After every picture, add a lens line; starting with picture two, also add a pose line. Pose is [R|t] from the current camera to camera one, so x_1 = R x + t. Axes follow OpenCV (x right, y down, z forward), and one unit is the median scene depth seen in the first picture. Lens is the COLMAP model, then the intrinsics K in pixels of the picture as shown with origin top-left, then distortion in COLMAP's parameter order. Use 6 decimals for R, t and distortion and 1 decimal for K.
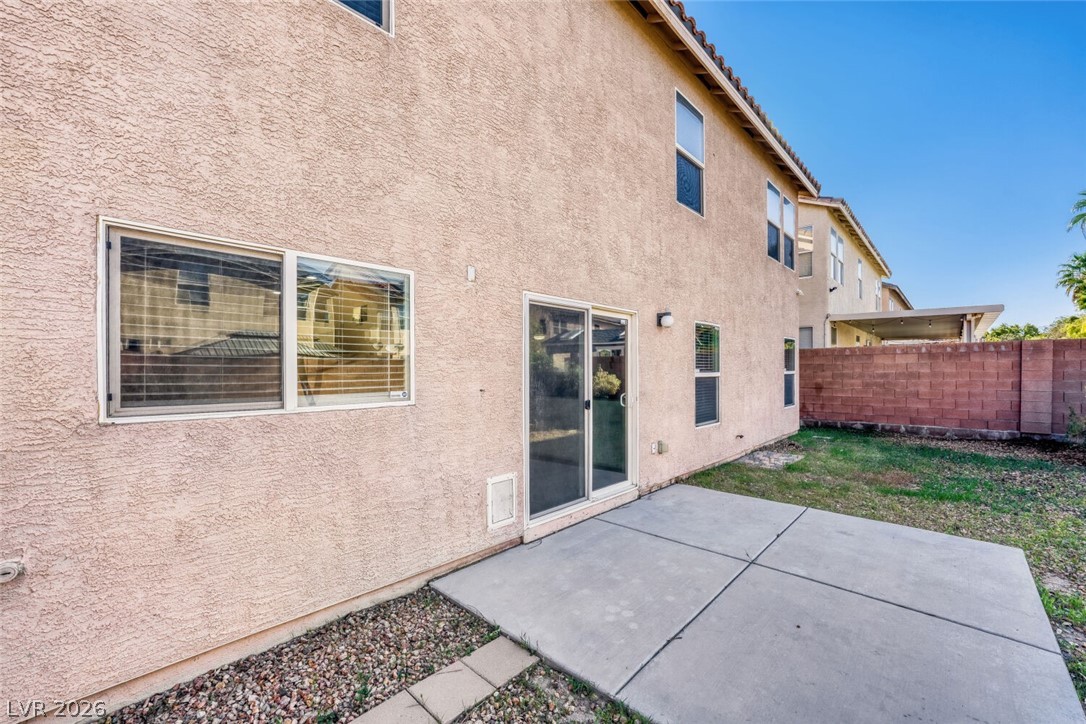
lens RADIAL K [[426.9, 0, 537.6], [0, 426.9, 372.6], [0, 0, 1]] dist [-0.016589, 0.003820]
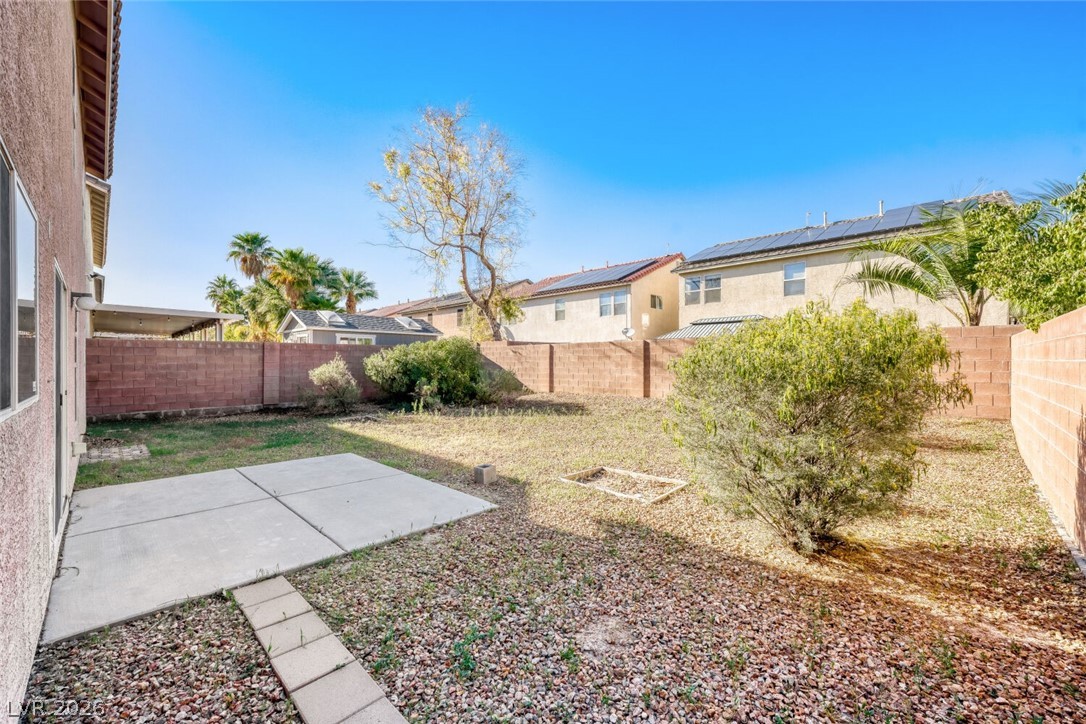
lens RADIAL K [[426.9, 0, 534.5], [0, 426.9, 363.0], [0, 0, 1]] dist [-0.016589, 0.003820]
pose [[-0.006429, 0.004385, 0.999970, -0.351312], [0.004521, 0.999980, -0.004356, 0.007091], [-0.999969, 0.004493, -0.006449, 0.060136]]
